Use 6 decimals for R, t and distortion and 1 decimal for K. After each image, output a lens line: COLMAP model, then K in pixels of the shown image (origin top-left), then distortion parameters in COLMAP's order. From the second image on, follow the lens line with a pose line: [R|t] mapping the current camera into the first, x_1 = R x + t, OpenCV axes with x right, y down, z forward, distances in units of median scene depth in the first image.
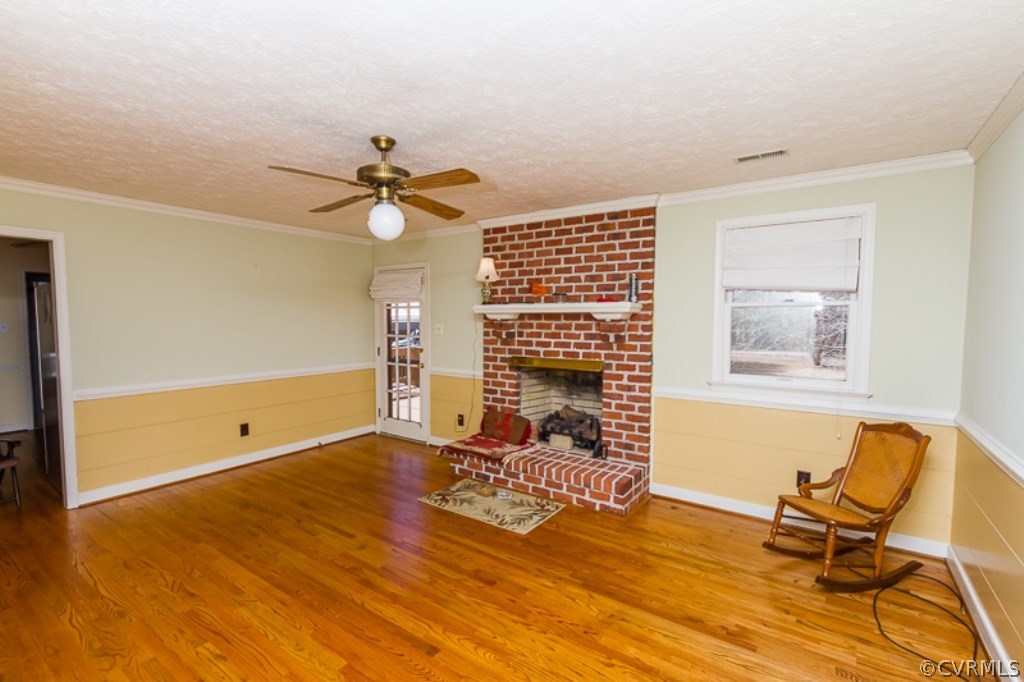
lens RADIAL K [[468.2, 0, 511.5], [0, 468.2, 343.6], [0, 0, 1]] dist [-0.000205, -0.000005]
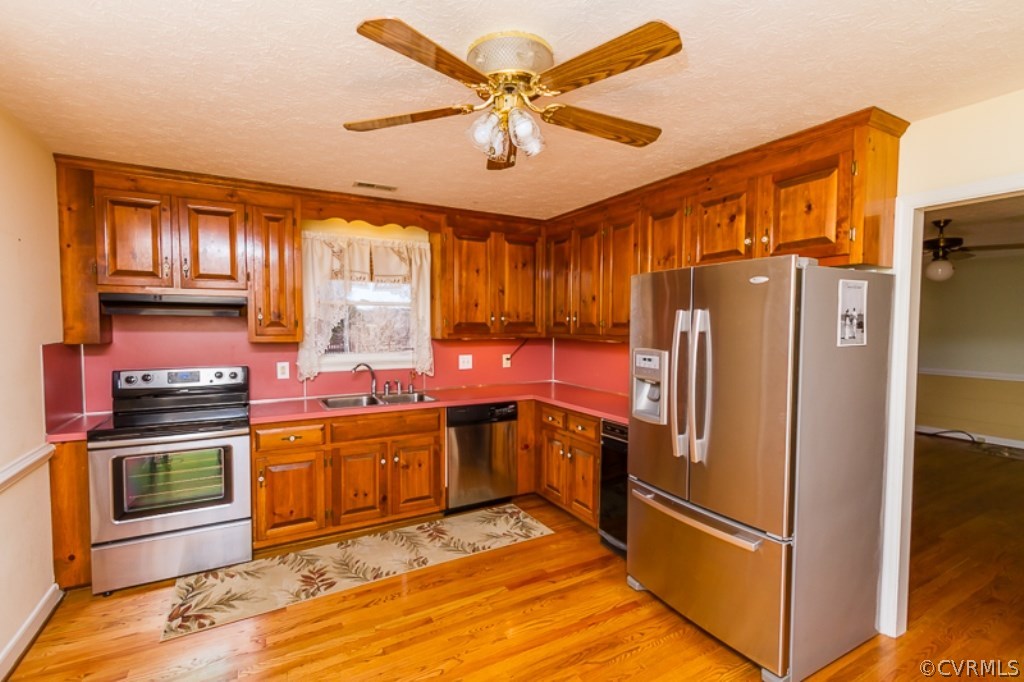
lens RADIAL K [[468.2, 0, 511.5], [0, 468.2, 342.6], [0, 0, 1]] dist [-0.000205, -0.000005]
pose [[0.443488, -0.037870, 0.895480, -0.847463], [0.046205, 0.998744, 0.019353, -0.033893], [-0.895089, 0.032793, 0.444681, 0.556831]]
